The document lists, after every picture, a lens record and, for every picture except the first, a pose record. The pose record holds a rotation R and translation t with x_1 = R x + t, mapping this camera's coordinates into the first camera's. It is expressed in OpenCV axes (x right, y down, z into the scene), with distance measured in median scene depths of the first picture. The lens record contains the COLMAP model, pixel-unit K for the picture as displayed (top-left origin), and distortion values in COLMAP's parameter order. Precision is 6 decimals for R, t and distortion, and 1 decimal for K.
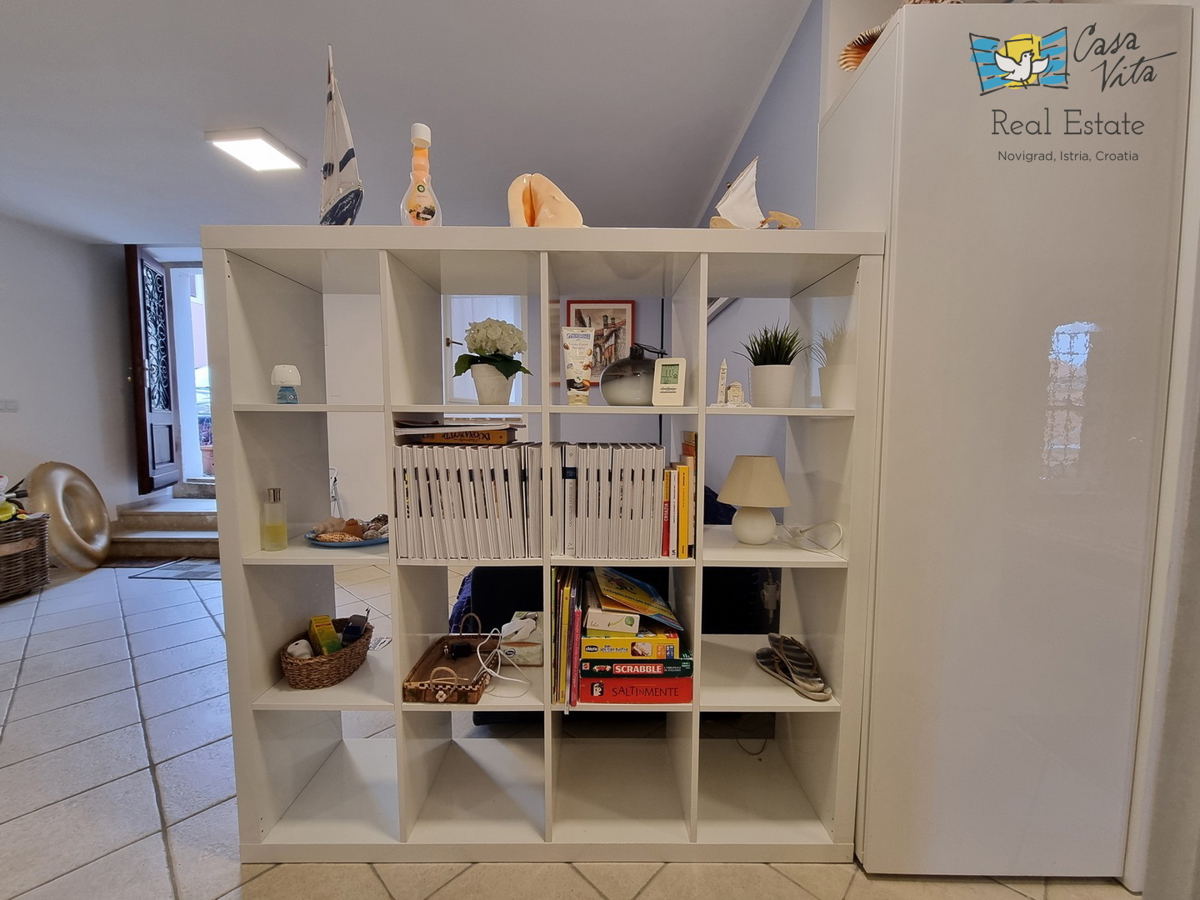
lens RADIAL K [[485.7, 0, 596.3], [0, 485.7, 461.5], [0, 0, 1]] dist [0.002063, -0.003563]
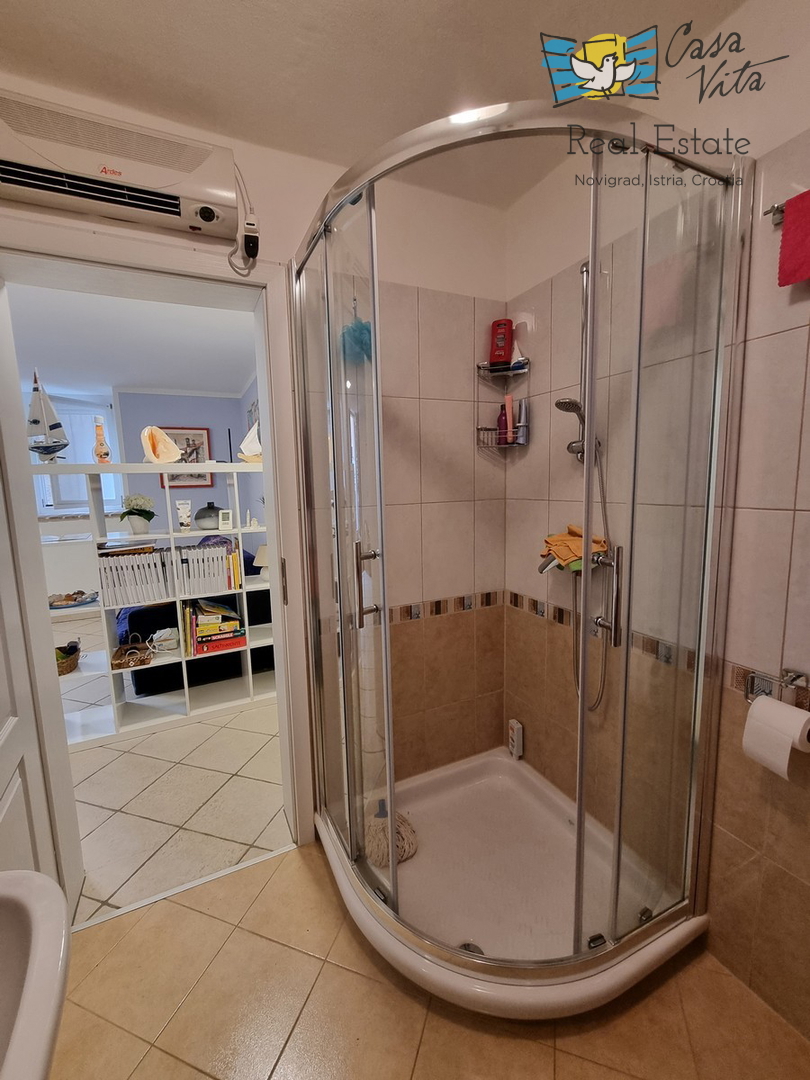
lens RADIAL K [[437.2, 0, 396.9], [0, 437.2, 536.1], [0, 0, 1]] dist [0.002063, -0.003563]
pose [[0.895965, -0.084445, 0.436024, -0.046165], [0.067419, 0.996240, 0.054406, -0.144333], [-0.438979, -0.019350, 0.898289, -1.384747]]
